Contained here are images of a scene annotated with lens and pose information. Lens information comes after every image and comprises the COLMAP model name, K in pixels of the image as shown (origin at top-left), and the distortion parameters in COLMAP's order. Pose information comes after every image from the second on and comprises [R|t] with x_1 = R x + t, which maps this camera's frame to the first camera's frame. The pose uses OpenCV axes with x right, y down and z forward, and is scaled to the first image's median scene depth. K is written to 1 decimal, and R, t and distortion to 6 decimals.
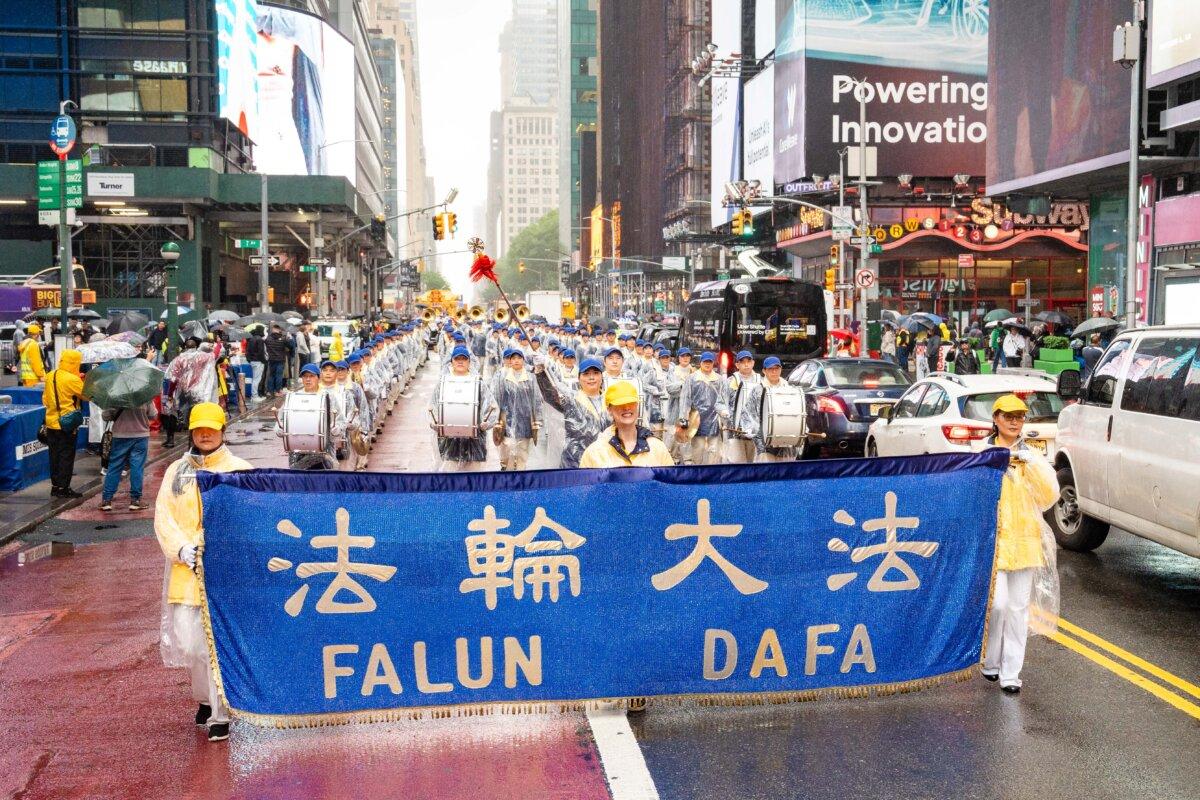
lens RADIAL K [[1661.1, 0, 642.1], [0, 1661.1, 450.8], [0, 0, 1]] dist [0.028664, 0.049380]
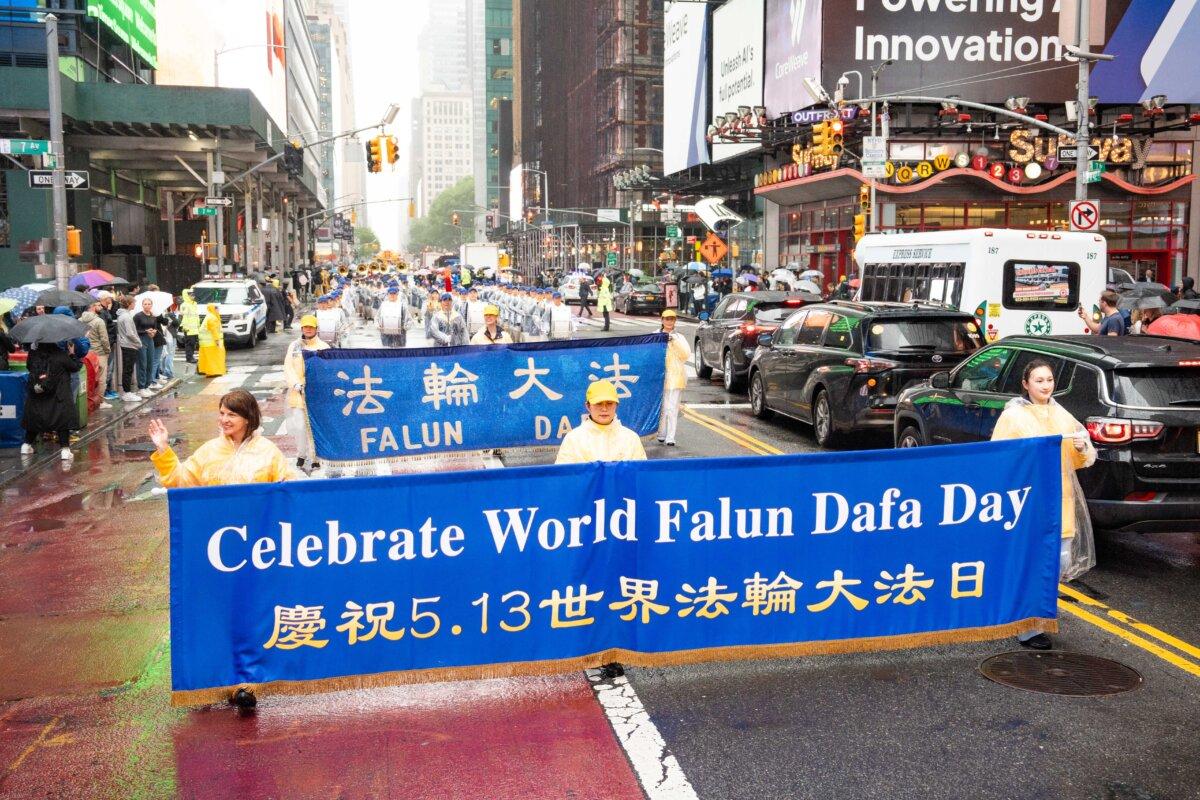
lens RADIAL K [[1285.6, 0, 600.0], [0, 1285.6, 400.0], [0, 0, 1]] dist [0.016553, 0.182152]
pose [[0.998502, -0.005479, 0.054437, -0.045590], [0.004181, 0.999705, 0.023932, -0.032181], [-0.054552, -0.023669, 0.998230, 0.355160]]
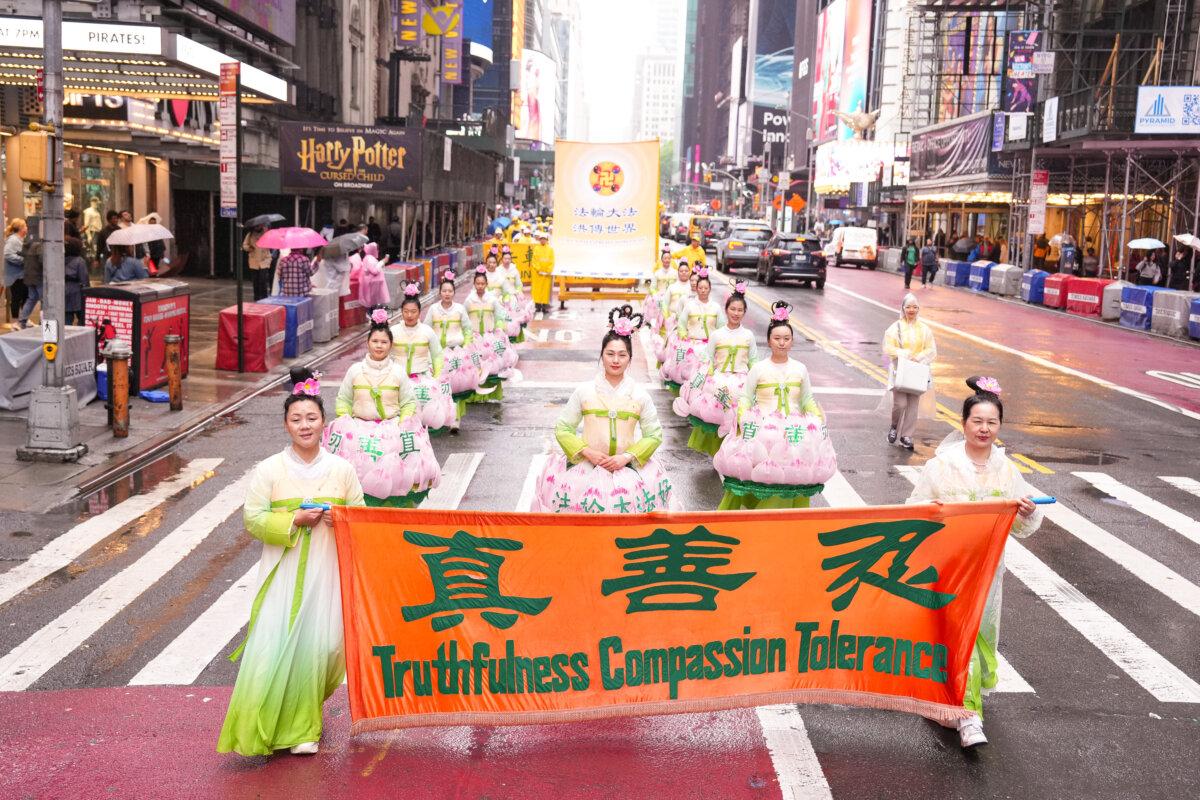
lens RADIAL K [[1404.9, 0, 604.1], [0, 1404.9, 418.2], [0, 0, 1]] dist [0.050493, 0.073820]
pose [[0.993380, 0.050490, -0.103185, 0.112977], [-0.043932, 0.996926, 0.064871, 0.087798], [0.106143, -0.059909, 0.992544, -1.026880]]
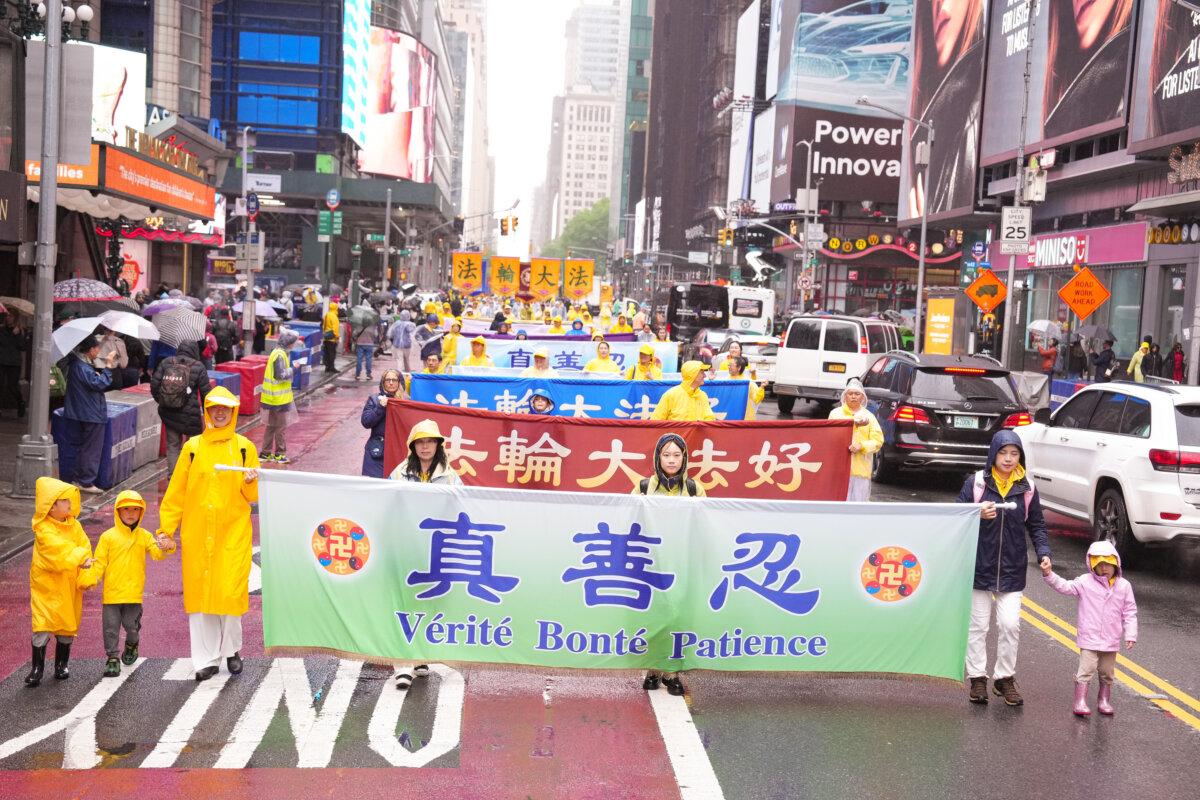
lens RADIAL K [[1652.8, 0, 596.5], [0, 1652.8, 437.8], [0, 0, 1]] dist [0.095711, 0.028071]
pose [[0.997021, 0.055325, -0.053735, 0.027300], [-0.055158, 0.998467, 0.004588, 0.020798], [0.053907, -0.001610, 0.998545, -0.275945]]
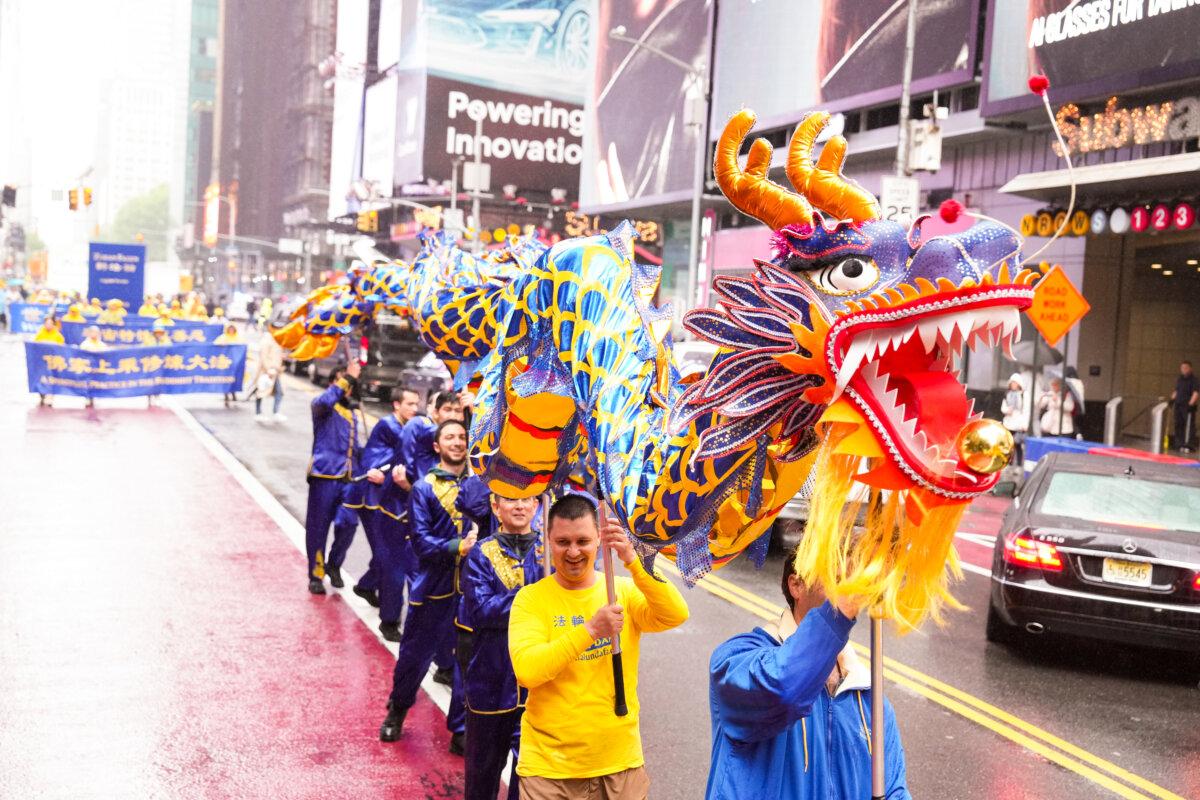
lens RADIAL K [[1575.9, 0, 600.0], [0, 1575.9, 400.0], [0, 0, 1]] dist [0.113221, -0.011080]
pose [[0.973768, 0.049464, 0.222103, -0.013437], [-0.045227, 0.998685, -0.024125, 0.002476], [-0.223004, 0.013447, 0.974725, -0.057808]]
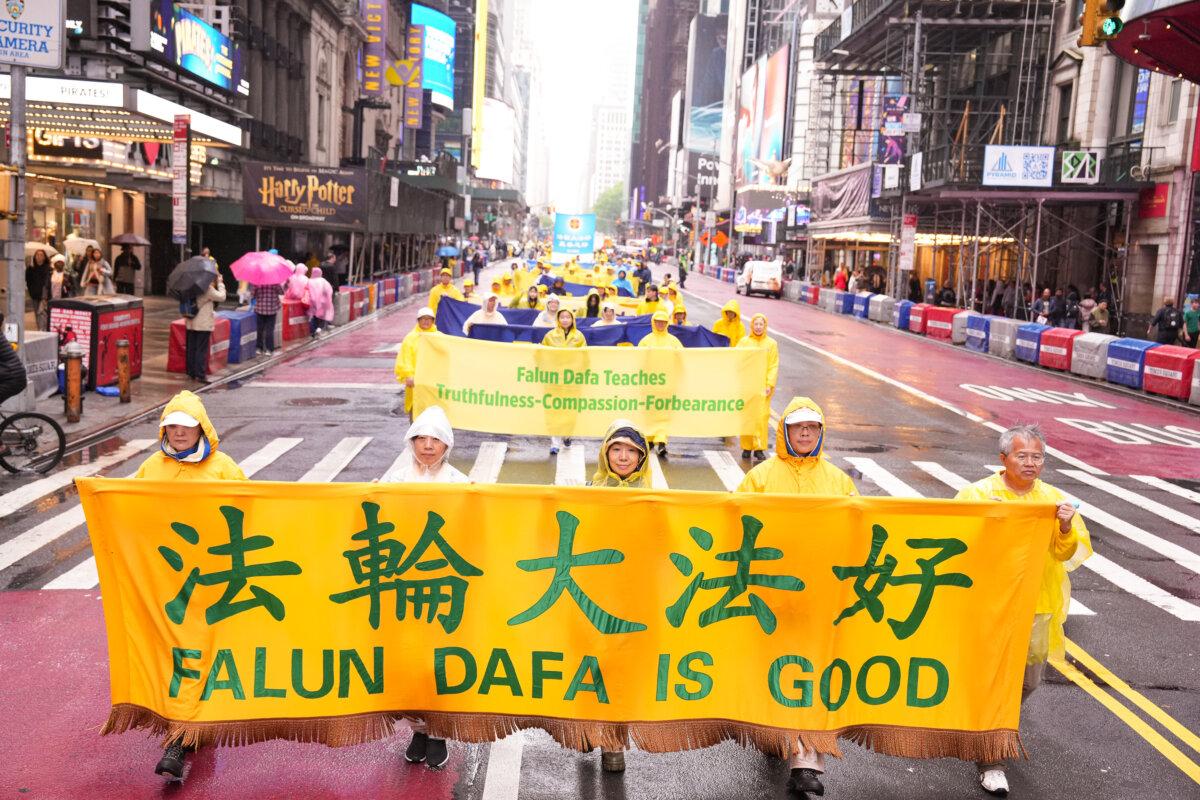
lens RADIAL K [[1285.6, 0, 600.0], [0, 1285.6, 400.0], [0, 0, 1]] dist [0.016553, 0.182152]
pose [[0.995441, 0.058802, -0.075103, 0.130073], [-0.056092, 0.997714, 0.037689, 0.089139], [0.077147, -0.033305, 0.996463, -1.048878]]
